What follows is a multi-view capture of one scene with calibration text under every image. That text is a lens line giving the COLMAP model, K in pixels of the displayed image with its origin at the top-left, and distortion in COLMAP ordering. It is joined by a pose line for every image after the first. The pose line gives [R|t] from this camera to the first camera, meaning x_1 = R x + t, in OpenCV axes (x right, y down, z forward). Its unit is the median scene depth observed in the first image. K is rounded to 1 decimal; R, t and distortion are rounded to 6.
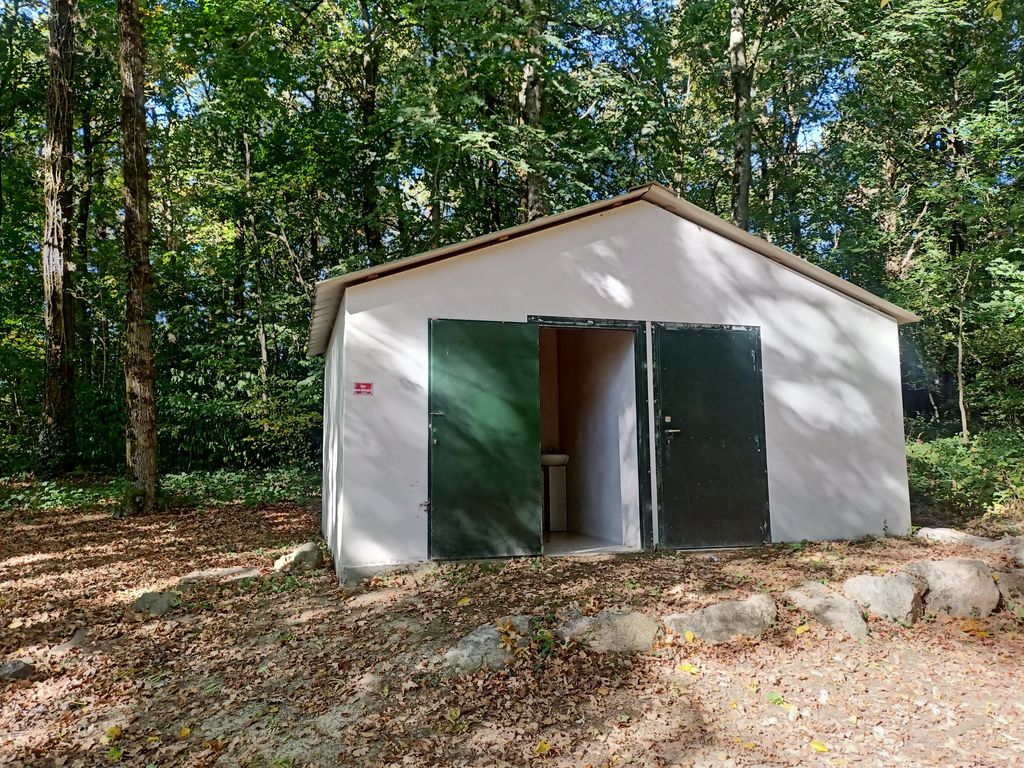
lens RADIAL K [[758.0, 0, 512.0], [0, 758.0, 384.0], [0, 0, 1]] dist [-0.000094, -0.002522]
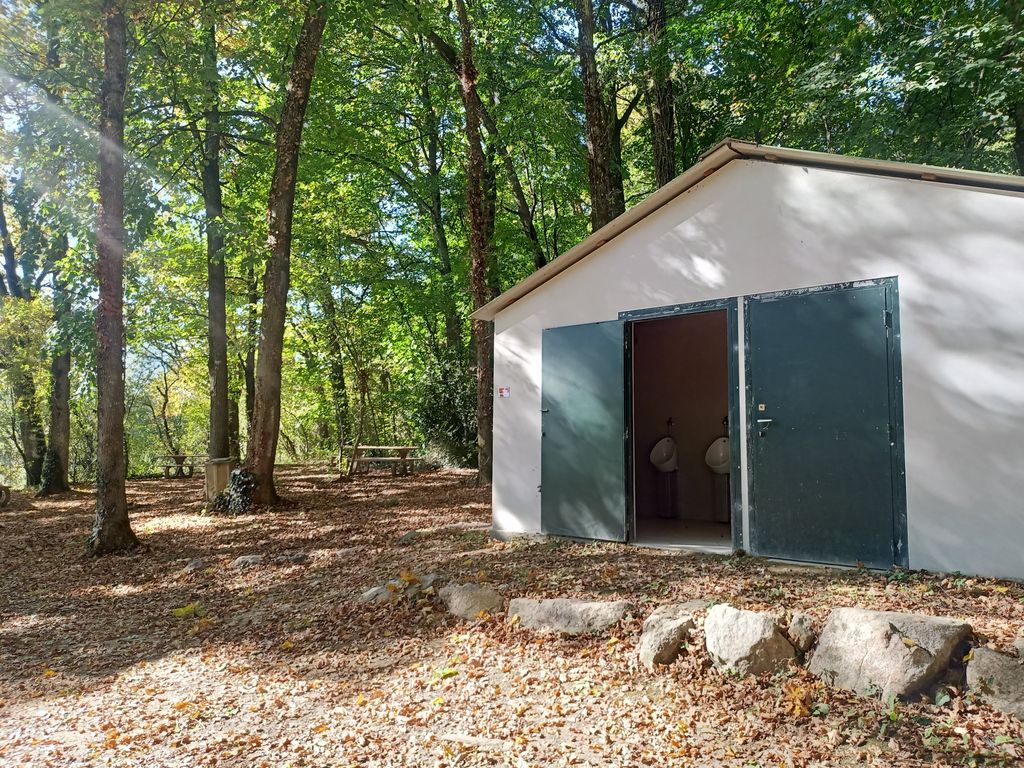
lens RADIAL K [[758.0, 0, 512.0], [0, 758.0, 384.0], [0, 0, 1]] dist [-0.000094, -0.002522]
pose [[0.533495, -0.053214, -0.844128, 0.784570], [0.084481, 0.996381, -0.009420, 0.004299], [0.841574, -0.066287, 0.536060, 0.299639]]
